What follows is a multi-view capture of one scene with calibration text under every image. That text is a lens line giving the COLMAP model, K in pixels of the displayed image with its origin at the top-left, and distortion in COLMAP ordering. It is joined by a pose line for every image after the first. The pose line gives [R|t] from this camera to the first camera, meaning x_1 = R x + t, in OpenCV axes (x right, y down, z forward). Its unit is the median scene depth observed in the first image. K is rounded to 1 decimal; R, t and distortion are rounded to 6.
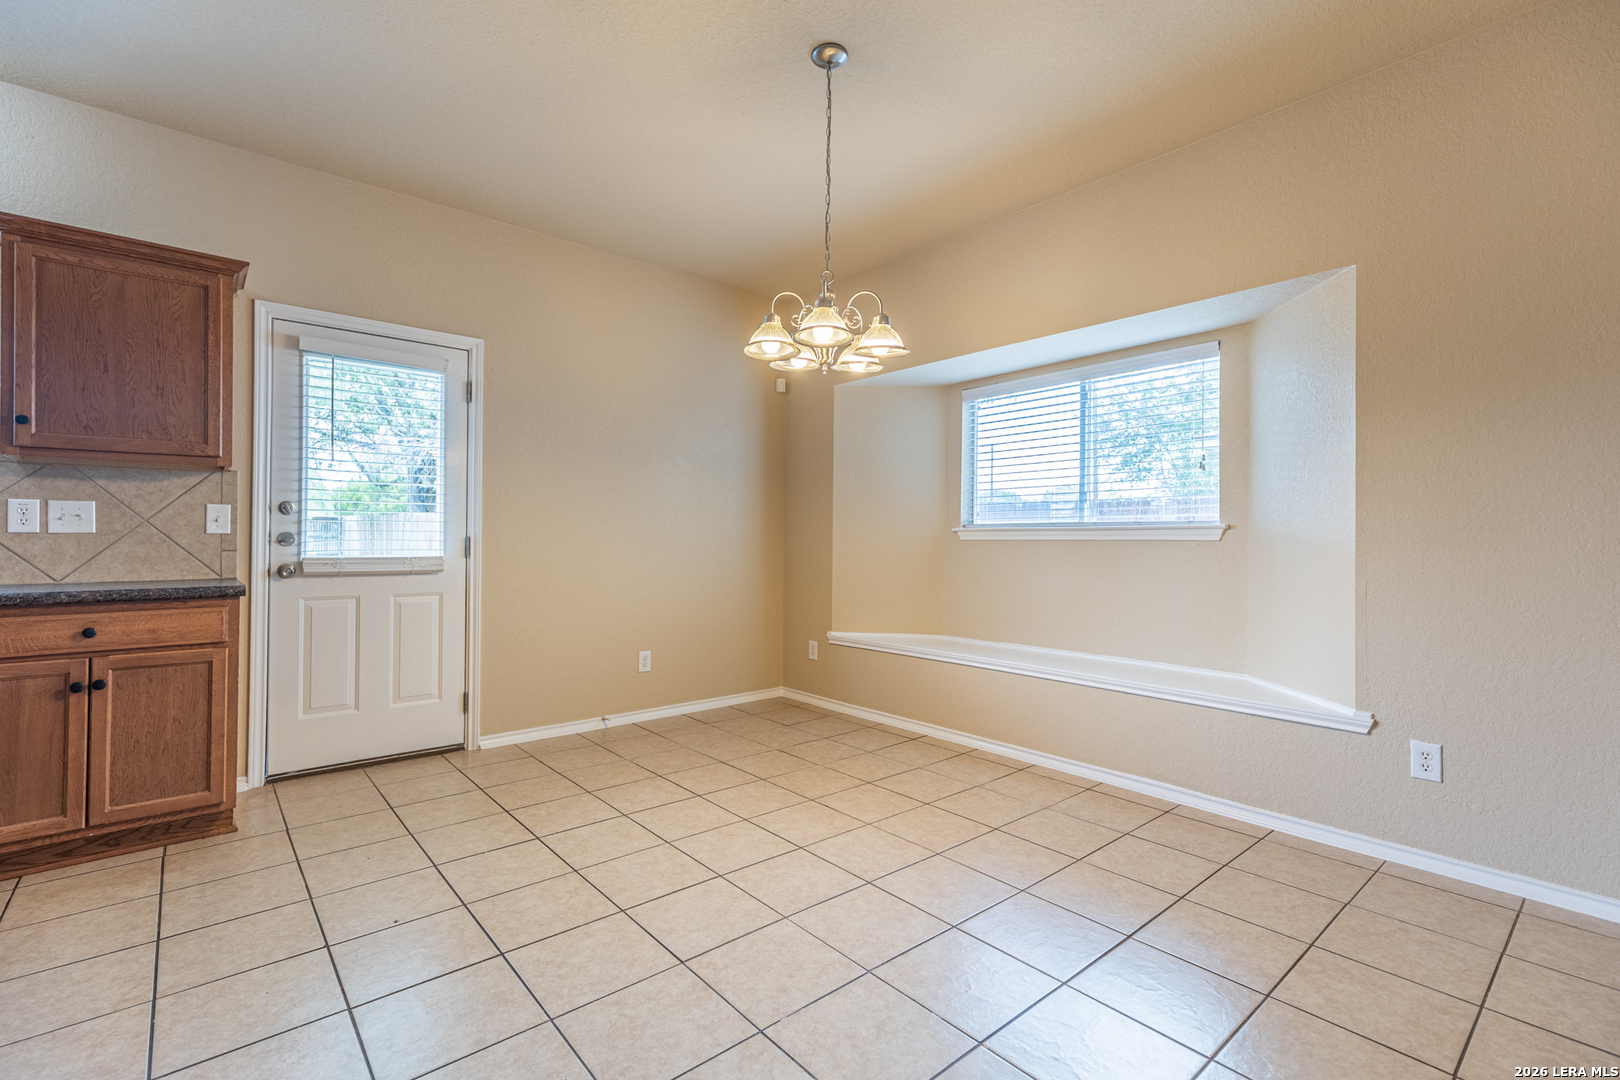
lens RADIAL K [[725.4, 0, 815.8], [0, 725.4, 534.7], [0, 0, 1]] dist [0.005794, -0.001224]
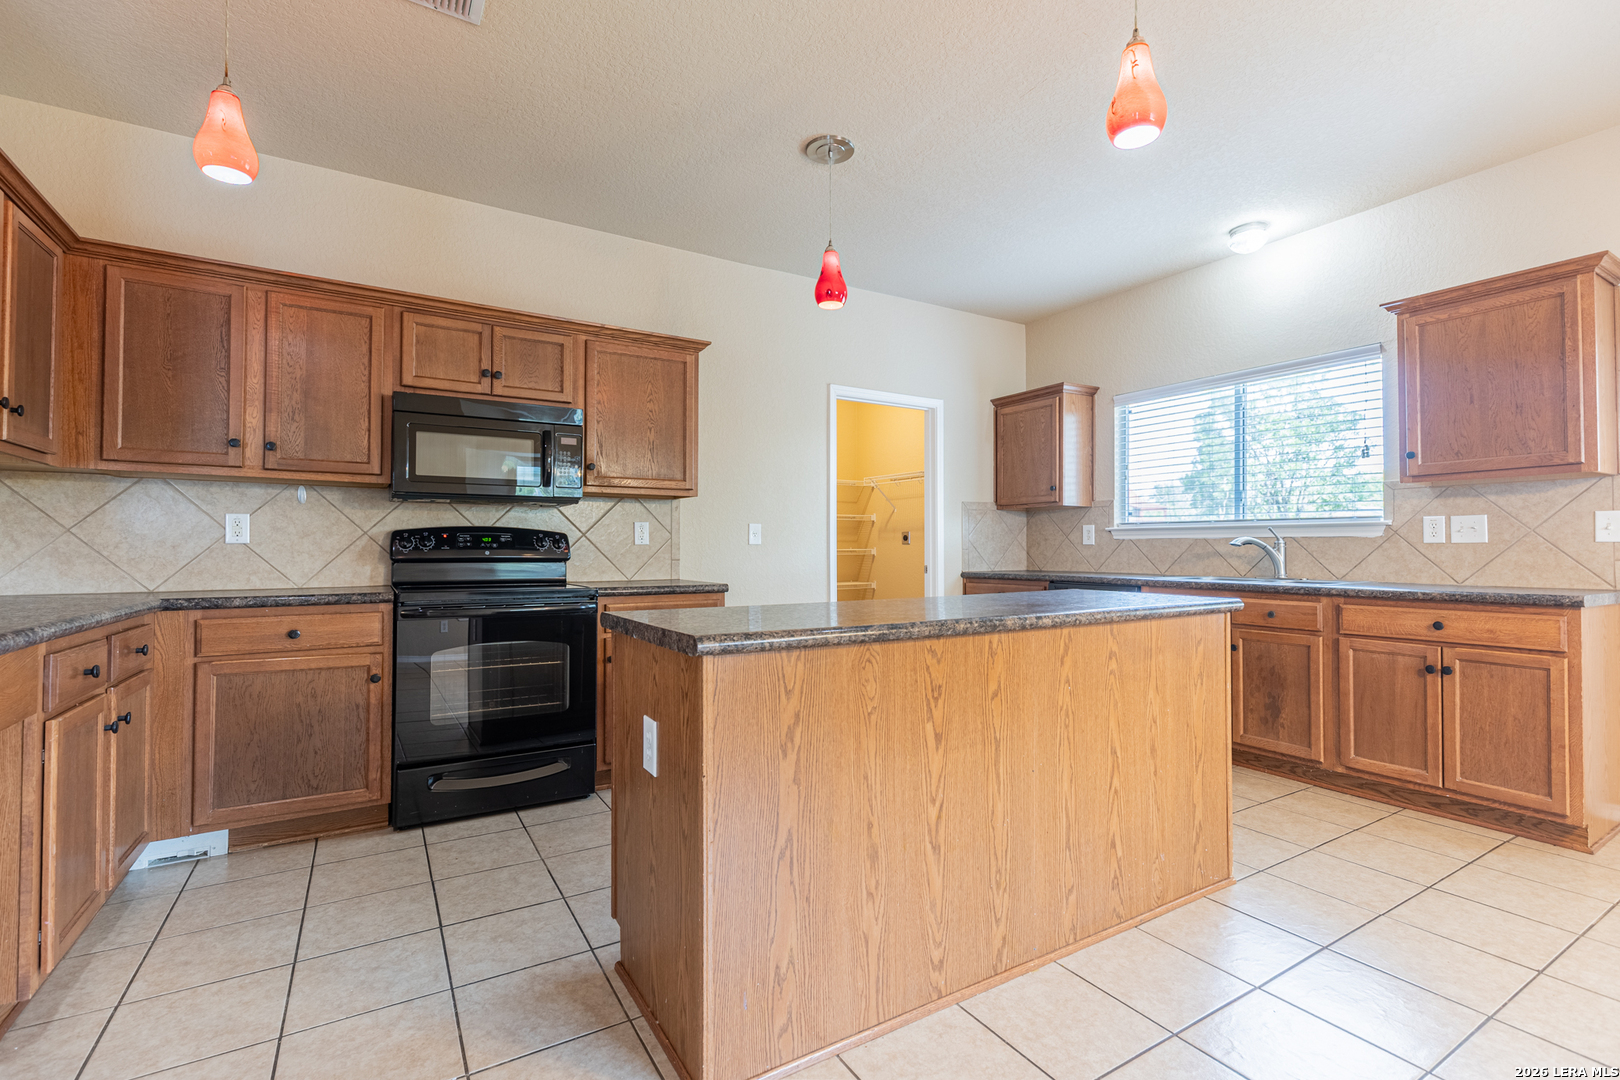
lens RADIAL K [[725.4, 0, 815.8], [0, 725.4, 534.7], [0, 0, 1]] dist [0.005794, -0.001224]
pose [[-0.163863, -0.021279, -0.986254, 0.311330], [0.007765, 0.999709, -0.022860, 0.003229], [0.986453, -0.011404, -0.163650, 0.156397]]
